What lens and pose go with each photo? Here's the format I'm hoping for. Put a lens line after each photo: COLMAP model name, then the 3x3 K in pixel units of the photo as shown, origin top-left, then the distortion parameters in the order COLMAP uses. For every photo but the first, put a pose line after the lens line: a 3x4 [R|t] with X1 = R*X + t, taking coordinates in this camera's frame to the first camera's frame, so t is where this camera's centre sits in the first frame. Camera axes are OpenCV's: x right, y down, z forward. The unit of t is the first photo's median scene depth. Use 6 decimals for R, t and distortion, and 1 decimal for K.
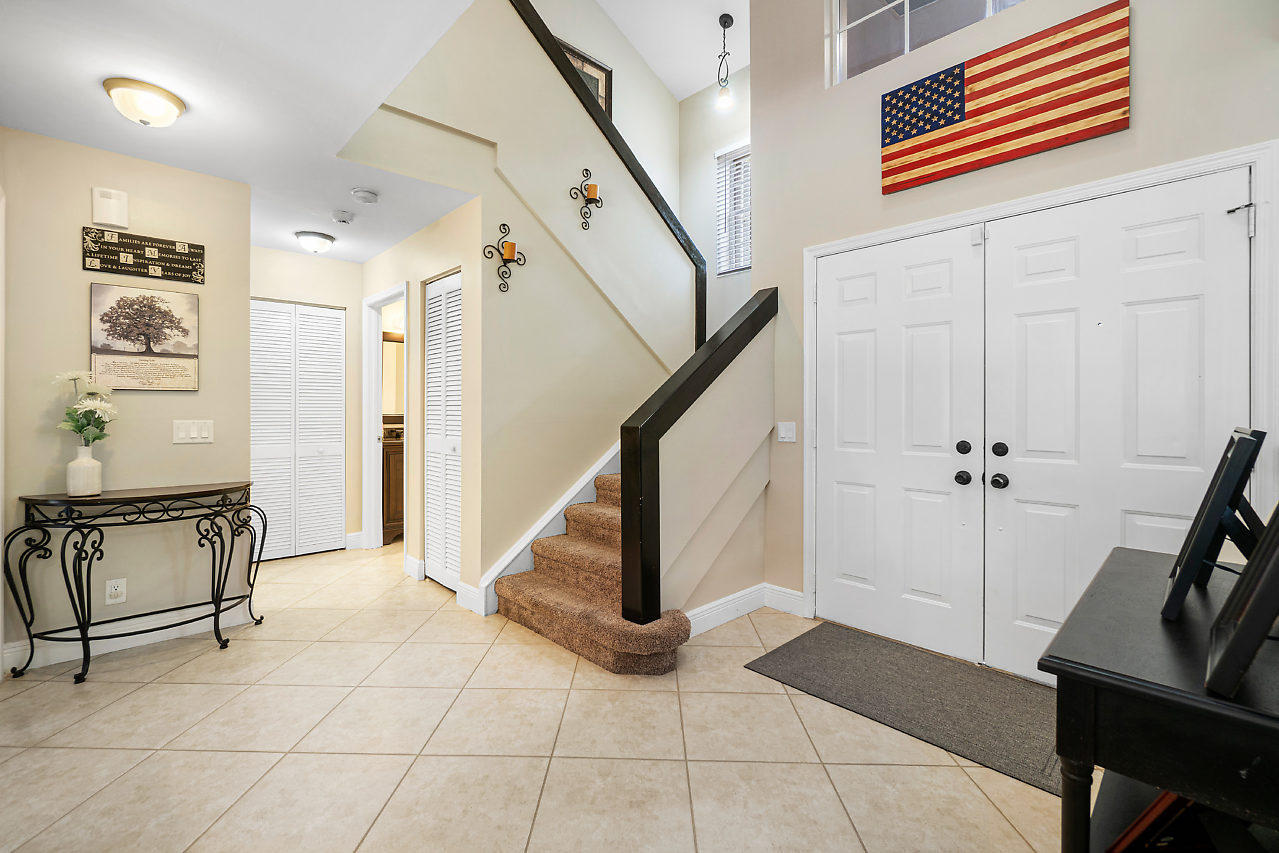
lens RADIAL K [[552.3, 0, 612.3], [0, 552.3, 409.4], [0, 0, 1]] dist [-0.001294, 0.000208]
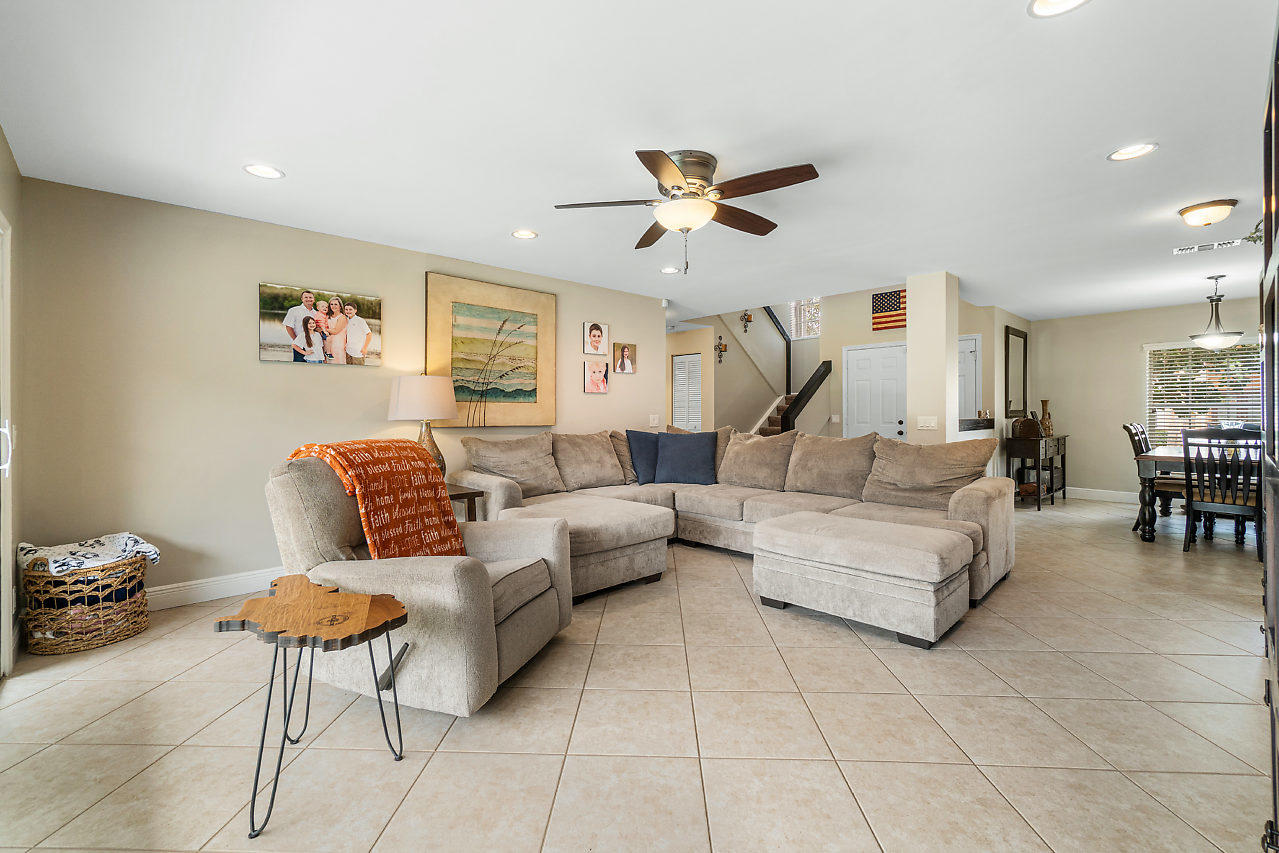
lens RADIAL K [[552.3, 0, 616.2], [0, 552.3, 415.9], [0, 0, 1]] dist [-0.001294, 0.000208]
pose [[0.999885, -0.001012, -0.015164, -0.742633], [0.001146, 0.999960, 0.008827, 0.002111], [0.015154, -0.008843, 0.999846, -1.768150]]
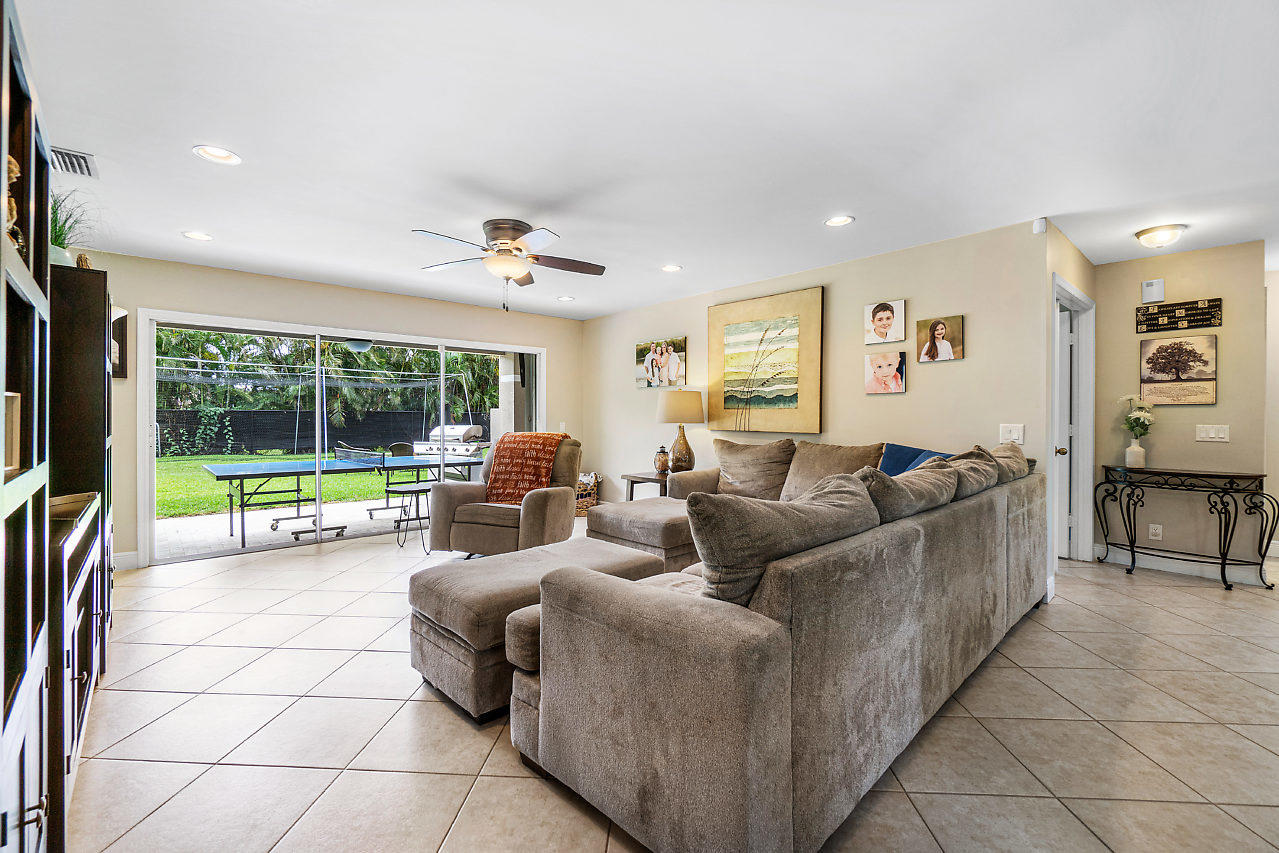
lens RADIAL K [[552.3, 0, 649.1], [0, 552.3, 421.3], [0, 0, 1]] dist [-0.001294, 0.000208]
pose [[0.002432, 0.004012, -0.999989, 0.657531], [-0.002500, 0.999989, 0.004006, 0.008527], [0.999994, 0.002490, 0.002442, -0.444012]]
